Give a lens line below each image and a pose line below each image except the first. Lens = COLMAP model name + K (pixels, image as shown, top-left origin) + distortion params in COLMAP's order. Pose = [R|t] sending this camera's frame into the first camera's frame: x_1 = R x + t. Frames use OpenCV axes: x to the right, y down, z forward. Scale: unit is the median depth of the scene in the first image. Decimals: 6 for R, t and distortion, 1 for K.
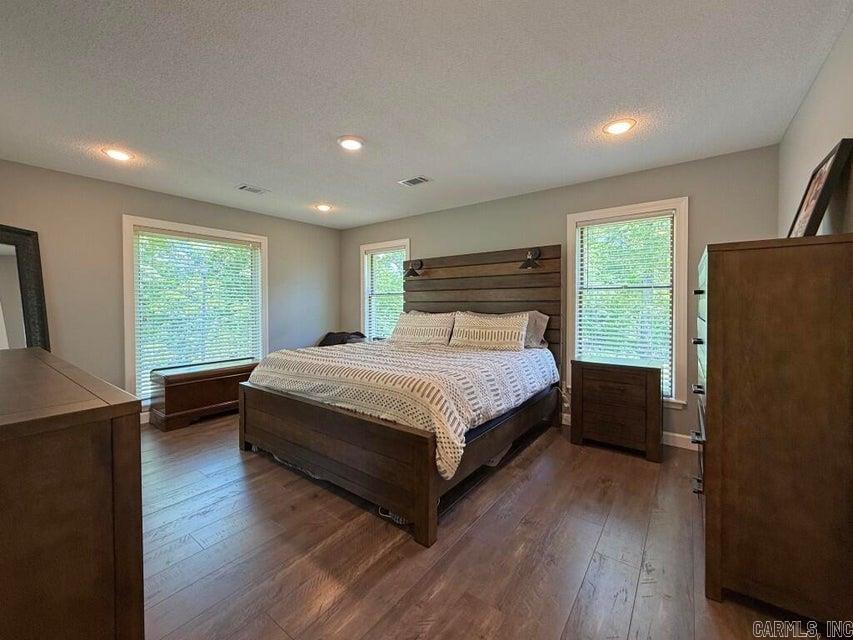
lens RADIAL K [[343.8, 0, 425.2], [0, 343.8, 306.0], [0, 0, 1]] dist [0.000437, 0.000017]
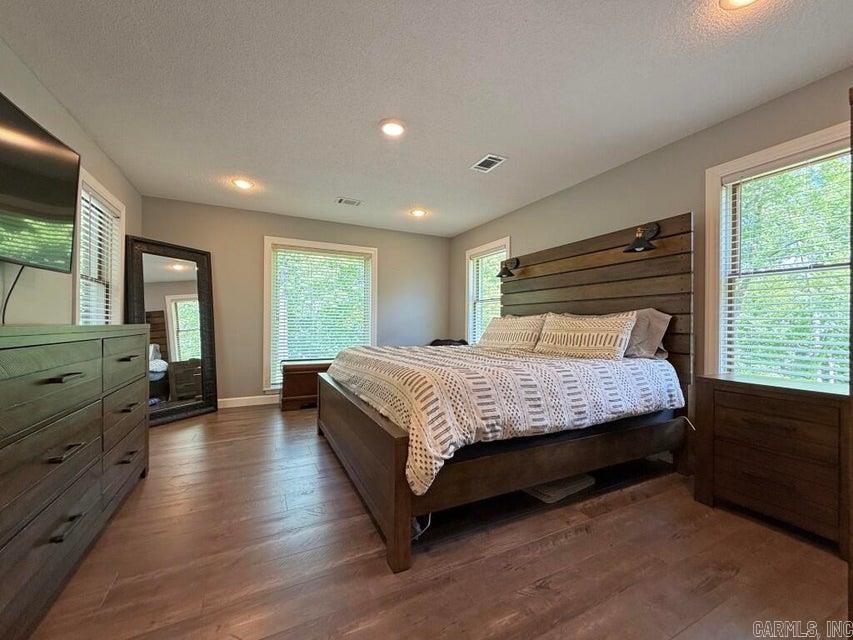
lens RADIAL K [[339.3, 0, 426.5], [0, 339.3, 320.0], [0, 0, 1]] dist [0.000882, -0.000024]
pose [[0.899640, 0.005114, -0.436603, 0.214381], [-0.012332, 0.999830, -0.013699, 0.055891], [0.436459, 0.017708, 0.899550, 0.149068]]
